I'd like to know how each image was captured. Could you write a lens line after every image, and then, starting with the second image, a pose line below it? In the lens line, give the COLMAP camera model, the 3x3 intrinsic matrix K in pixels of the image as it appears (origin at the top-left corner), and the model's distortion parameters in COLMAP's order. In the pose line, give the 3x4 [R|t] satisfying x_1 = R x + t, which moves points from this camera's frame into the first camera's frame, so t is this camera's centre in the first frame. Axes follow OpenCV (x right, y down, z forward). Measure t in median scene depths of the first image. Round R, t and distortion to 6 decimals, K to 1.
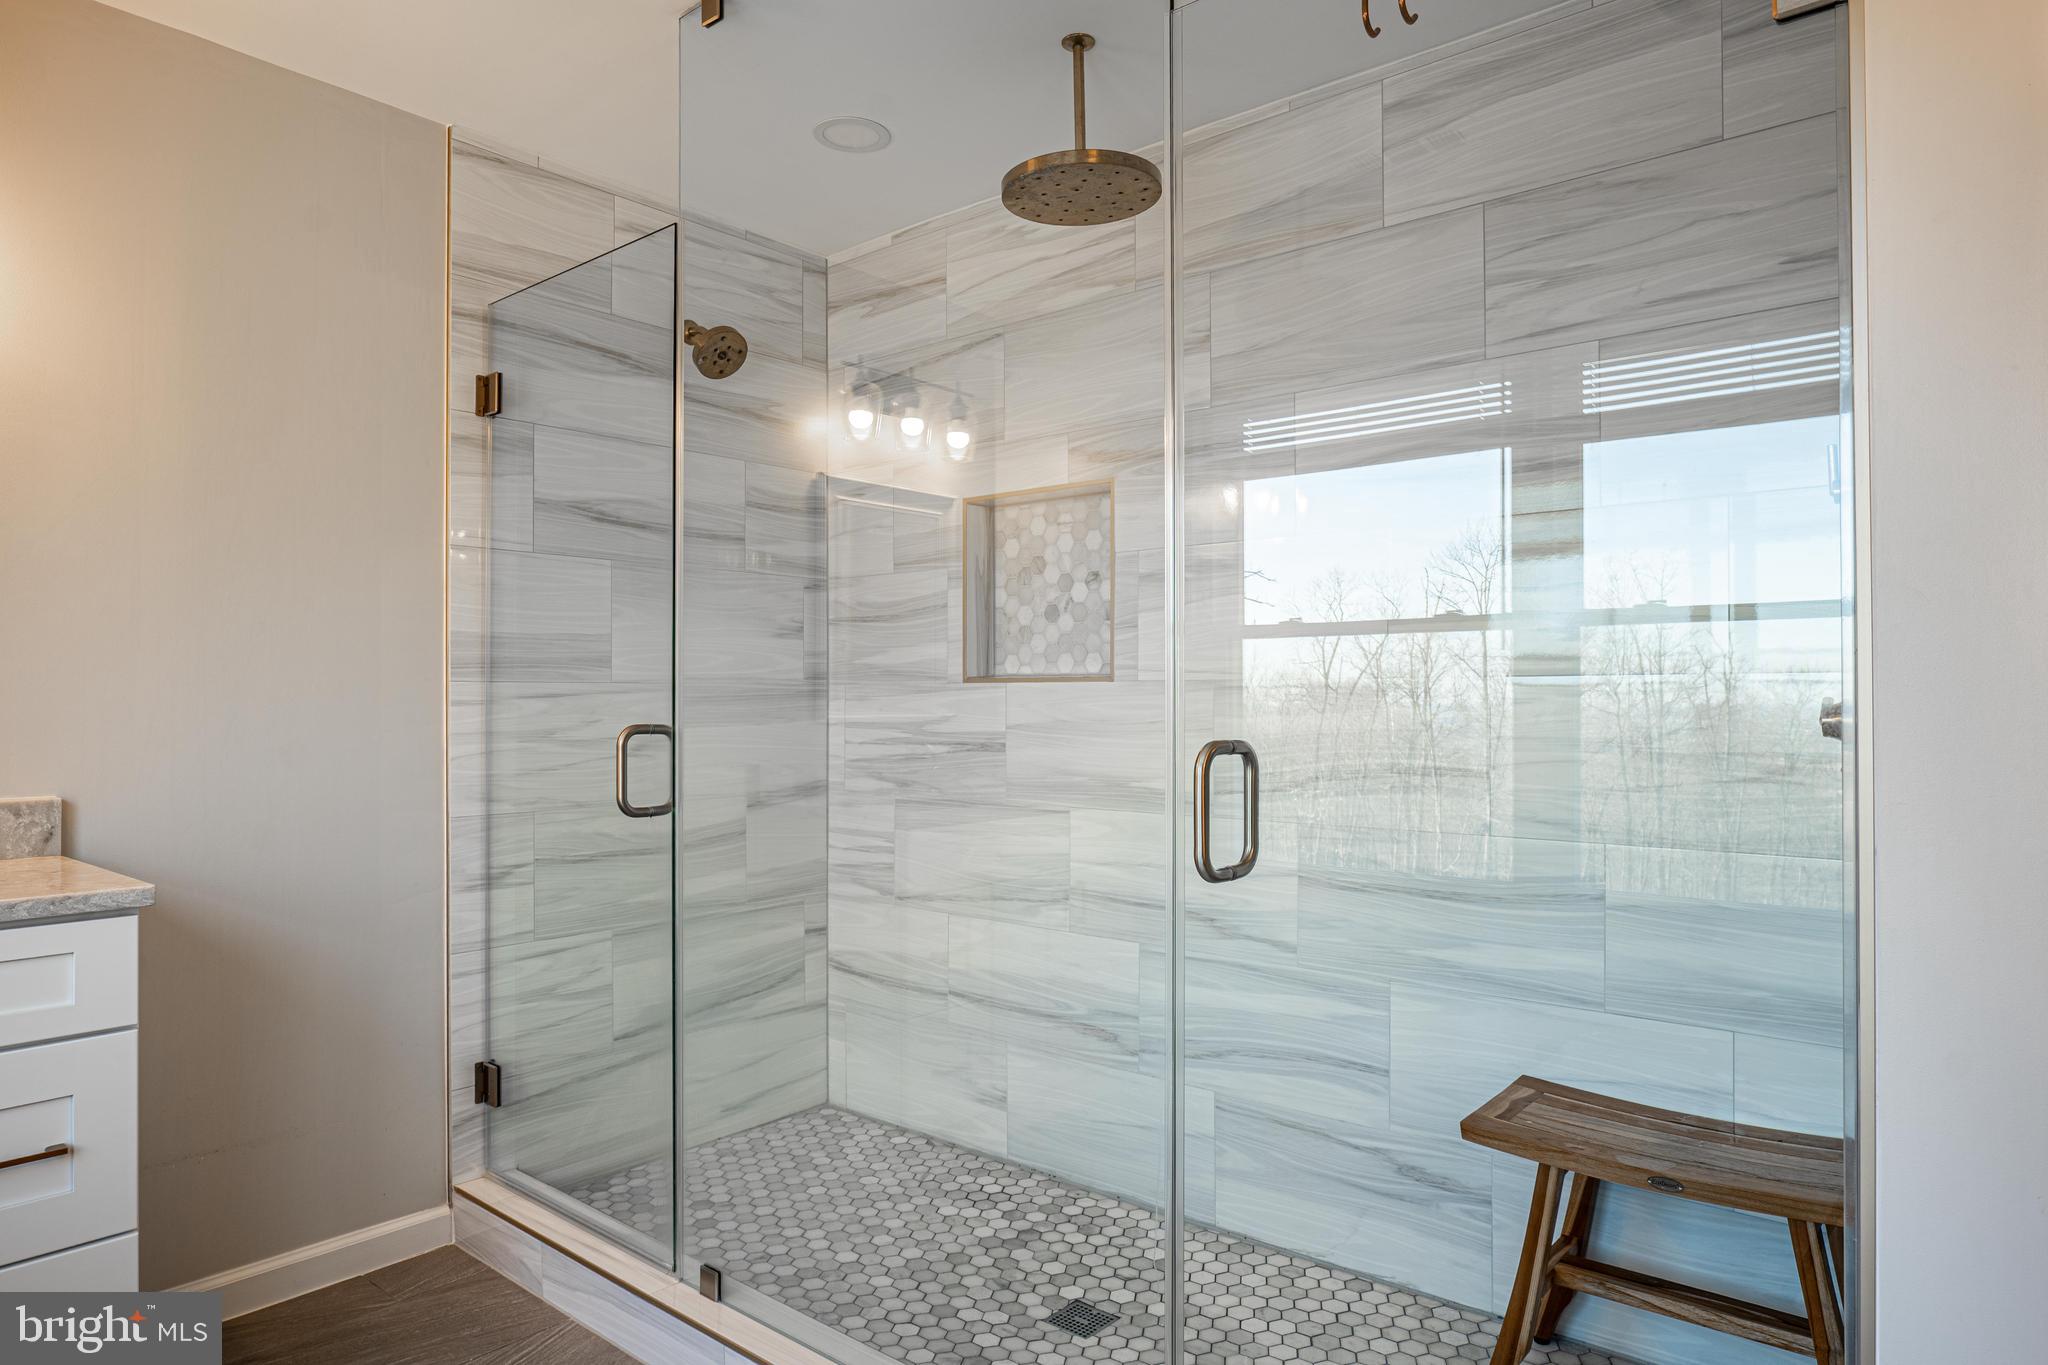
lens RADIAL K [[1215.9, 0, 1021.7], [0, 1215.9, 690.0], [0, 0, 1]] dist [-0.045603, 0.041934]
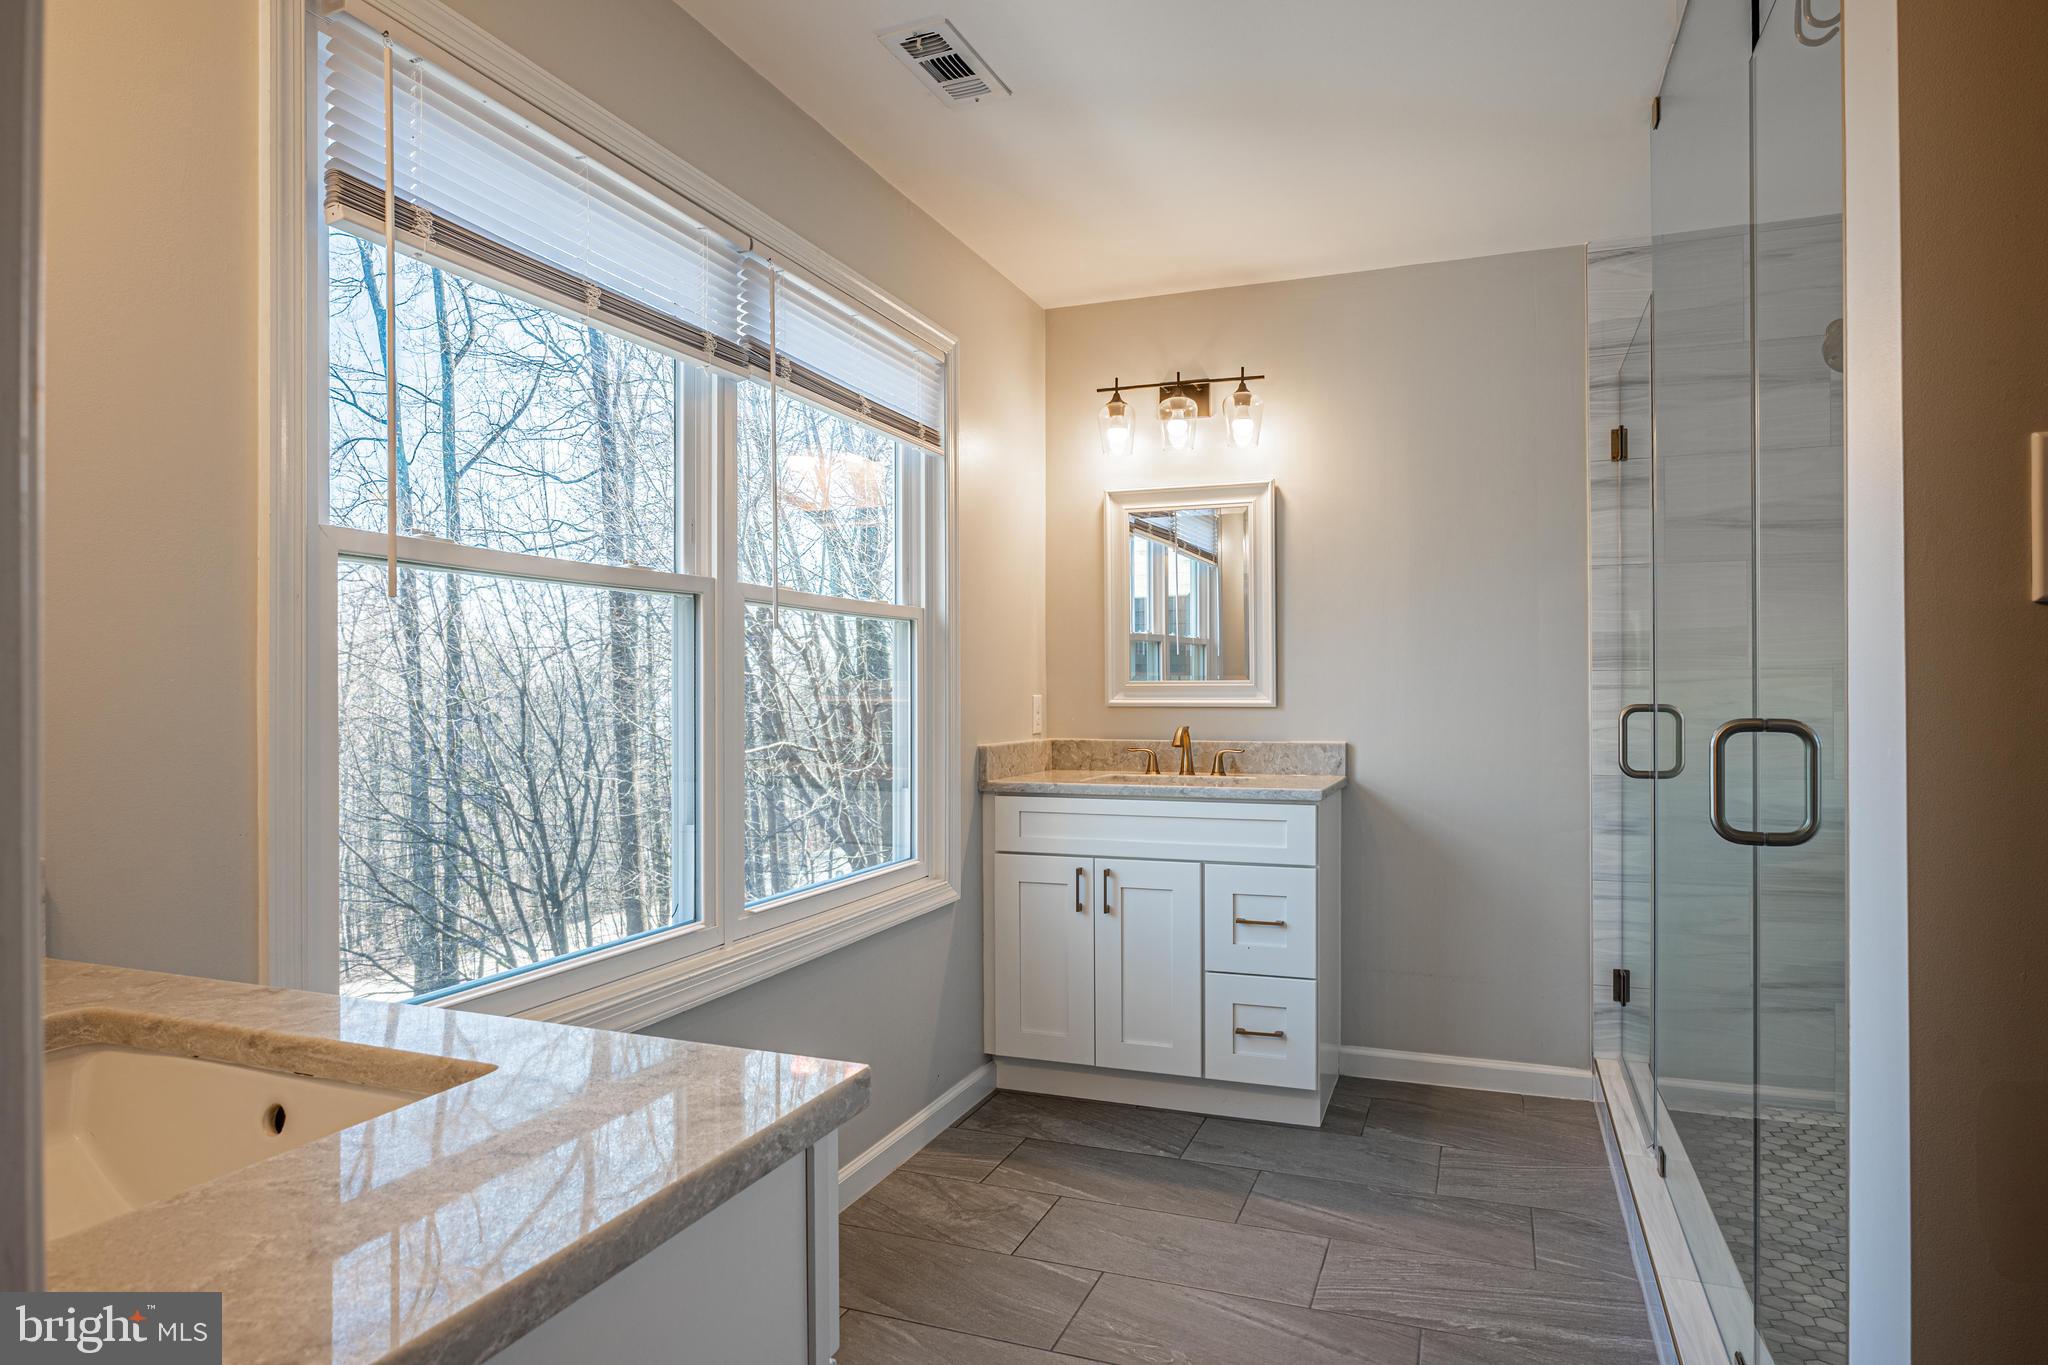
lens RADIAL K [[1215.9, 0, 1021.7], [0, 1215.9, 690.0], [0, 0, 1]] dist [-0.045603, 0.041934]
pose [[0.322620, 0.001026, -0.946528, 0.554212], [0.011875, 0.999916, 0.005132, -0.000426], [0.946454, -0.012896, 0.322581, -0.003872]]
